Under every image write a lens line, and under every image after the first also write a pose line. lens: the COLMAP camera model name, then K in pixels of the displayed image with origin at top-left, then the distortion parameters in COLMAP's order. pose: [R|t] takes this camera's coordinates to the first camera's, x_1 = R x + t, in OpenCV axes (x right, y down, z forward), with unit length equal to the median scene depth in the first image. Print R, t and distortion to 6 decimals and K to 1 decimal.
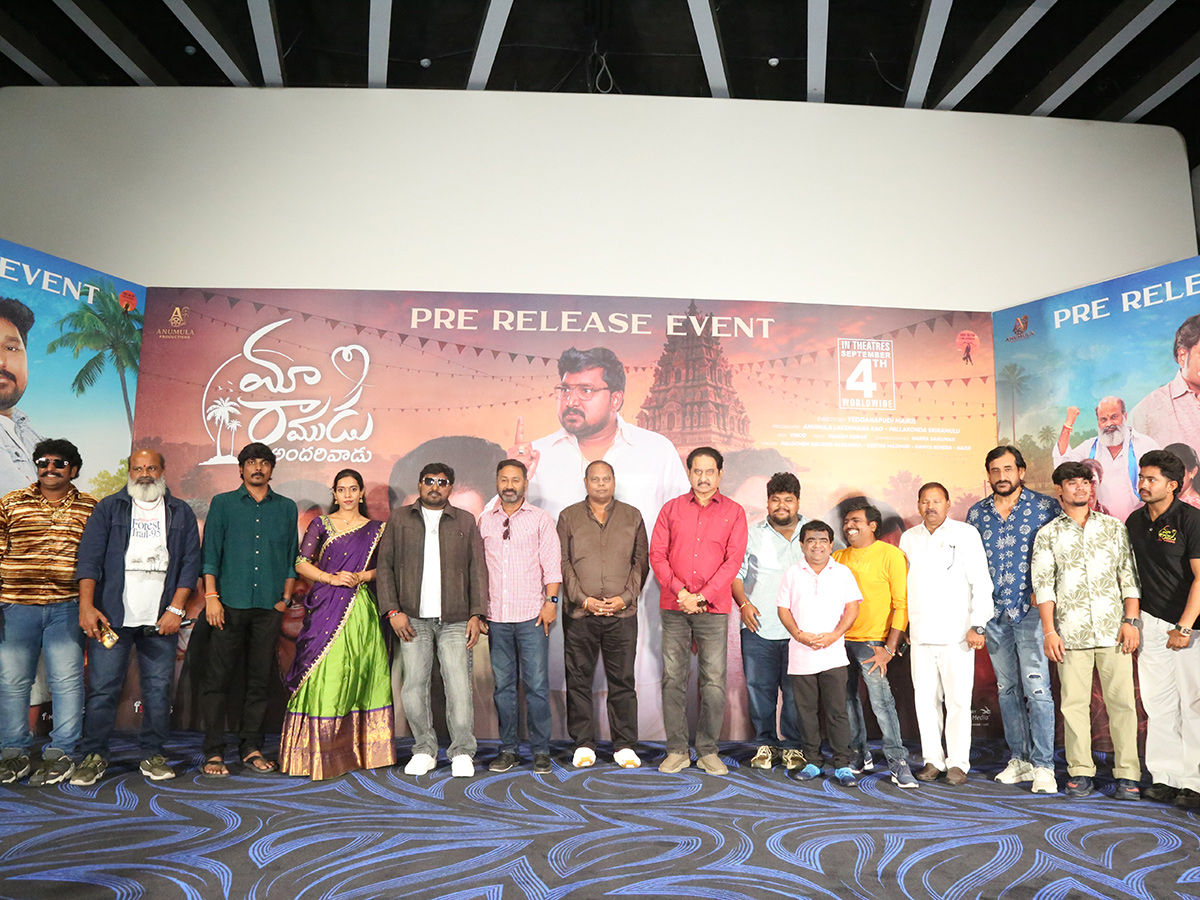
lens RADIAL K [[918.9, 0, 635.2], [0, 918.9, 453.9], [0, 0, 1]] dist [-0.126186, 0.097996]
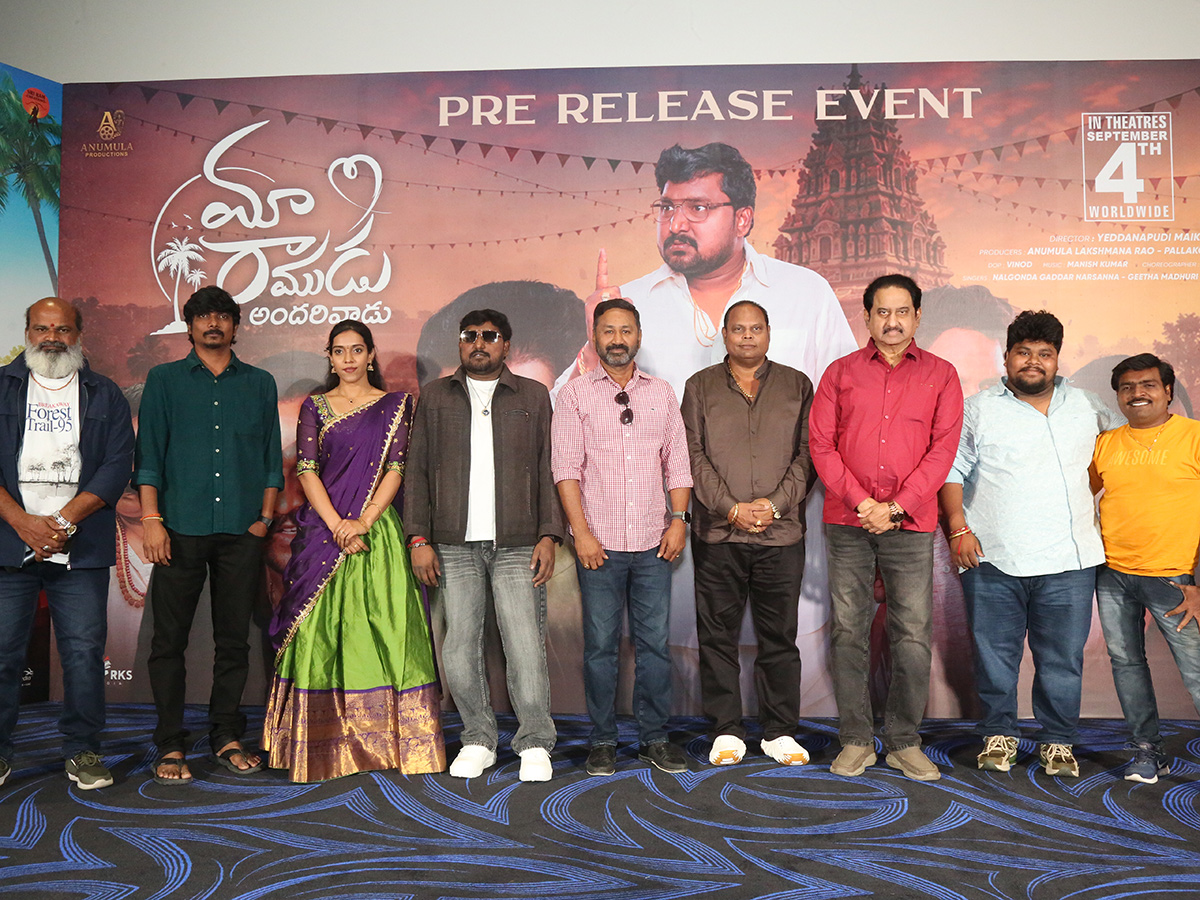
lens RADIAL K [[1047.7, 0, 599.3], [0, 1047.7, 455.7], [0, 0, 1]] dist [-0.060302, 0.083679]
pose [[0.993951, -0.015855, -0.108678, -0.045187], [0.026680, 0.994741, 0.098882, 0.035233], [0.106539, -0.101183, 0.989147, 0.211848]]
